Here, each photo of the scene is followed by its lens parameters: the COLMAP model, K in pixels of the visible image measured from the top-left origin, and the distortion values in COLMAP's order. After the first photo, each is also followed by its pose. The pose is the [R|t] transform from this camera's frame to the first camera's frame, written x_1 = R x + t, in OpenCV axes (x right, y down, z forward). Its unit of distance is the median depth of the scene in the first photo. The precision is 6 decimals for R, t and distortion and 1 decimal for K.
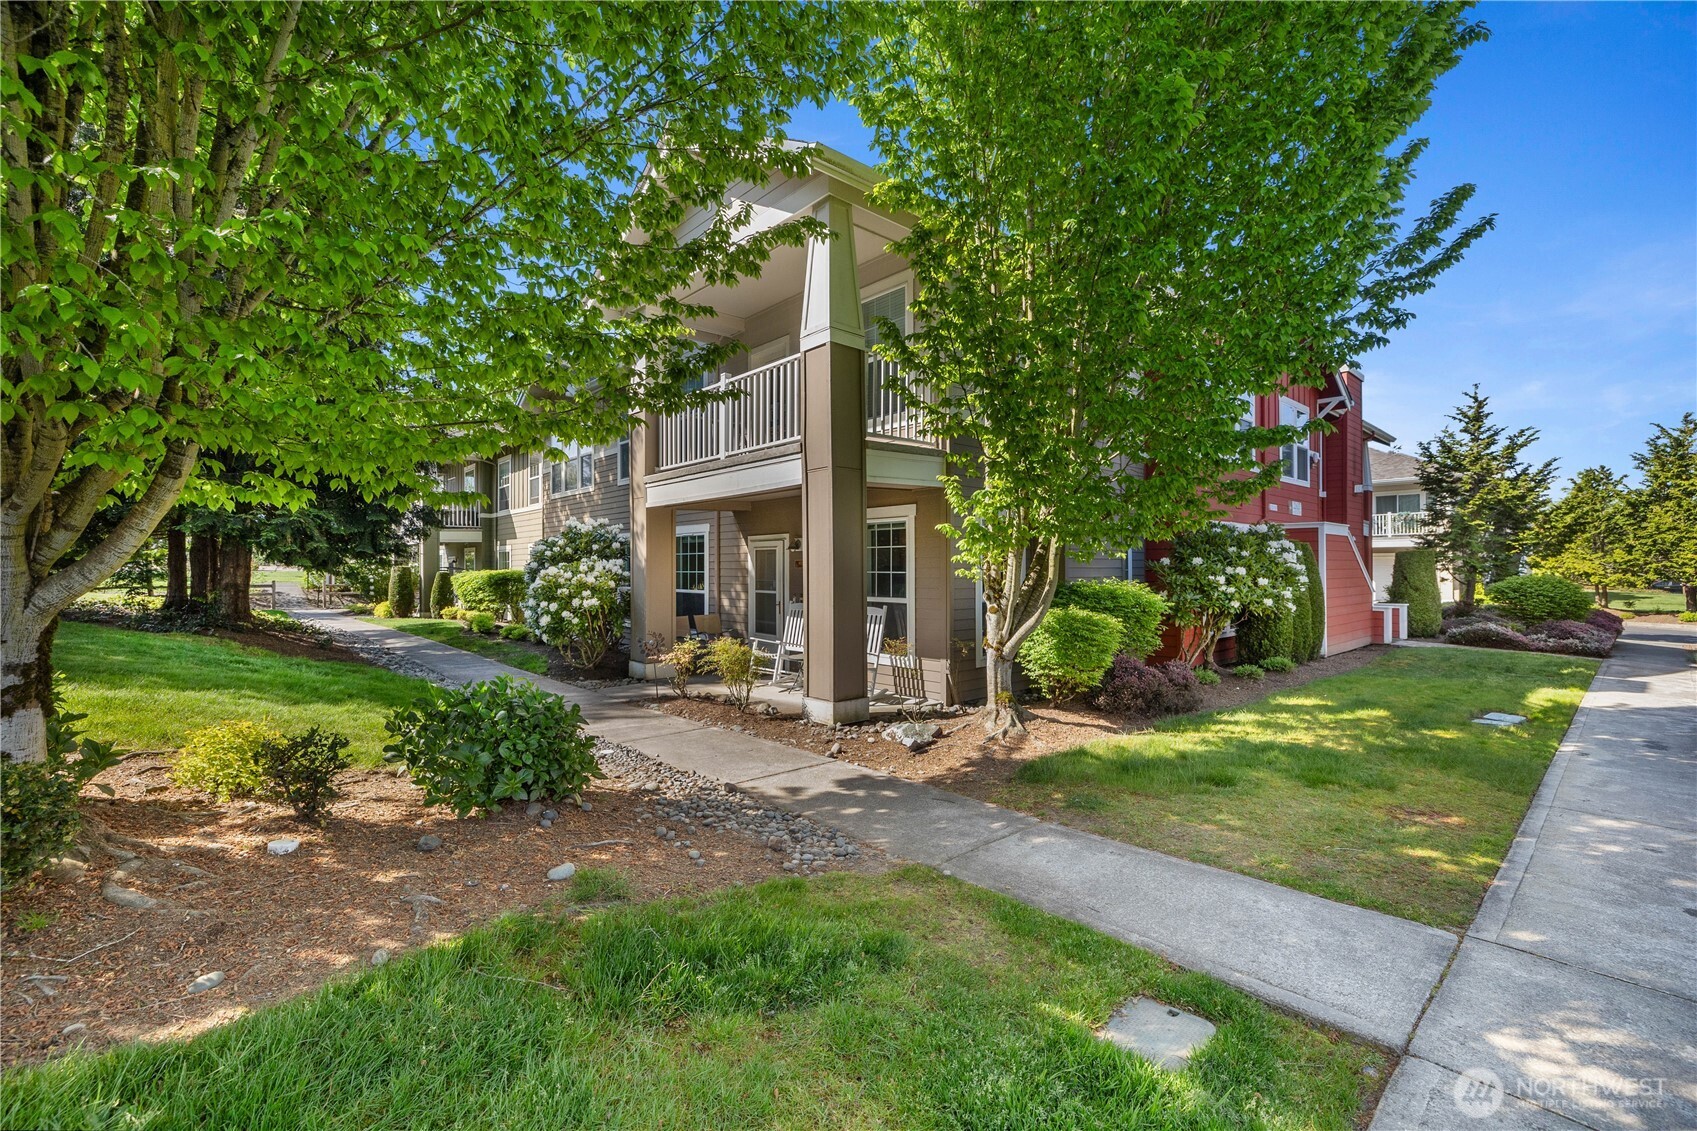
lens RADIAL K [[726.8, 0, 847.2], [0, 726.8, 564.5], [0, 0, 1]] dist [0.002356, -0.000298]
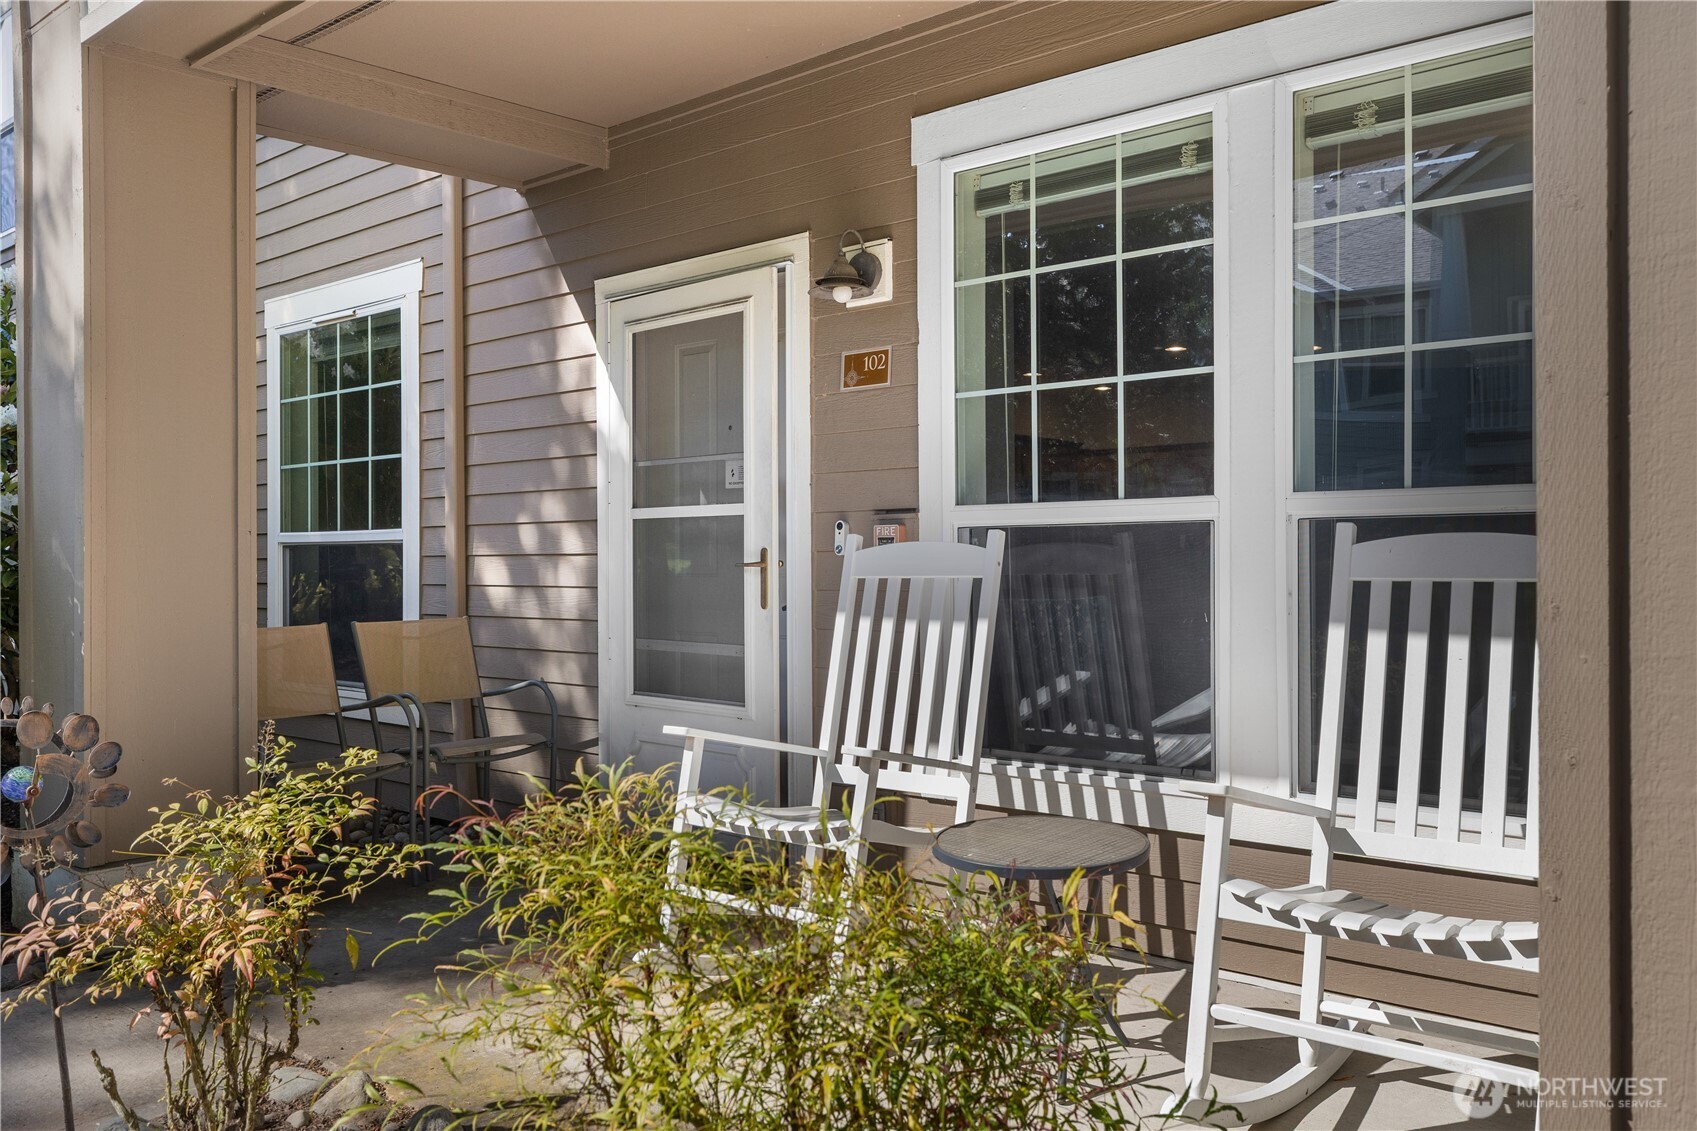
lens RADIAL K [[1347.8, 0, 845.4], [0, 1347.8, 566.2], [0, 0, 1]] dist [0.002033, -0.001546]
pose [[0.992254, -0.003796, 0.124170, -0.109917], [0.003409, 0.999989, 0.003325, 0.049773], [-0.124181, -0.002876, 0.992255, 0.555714]]
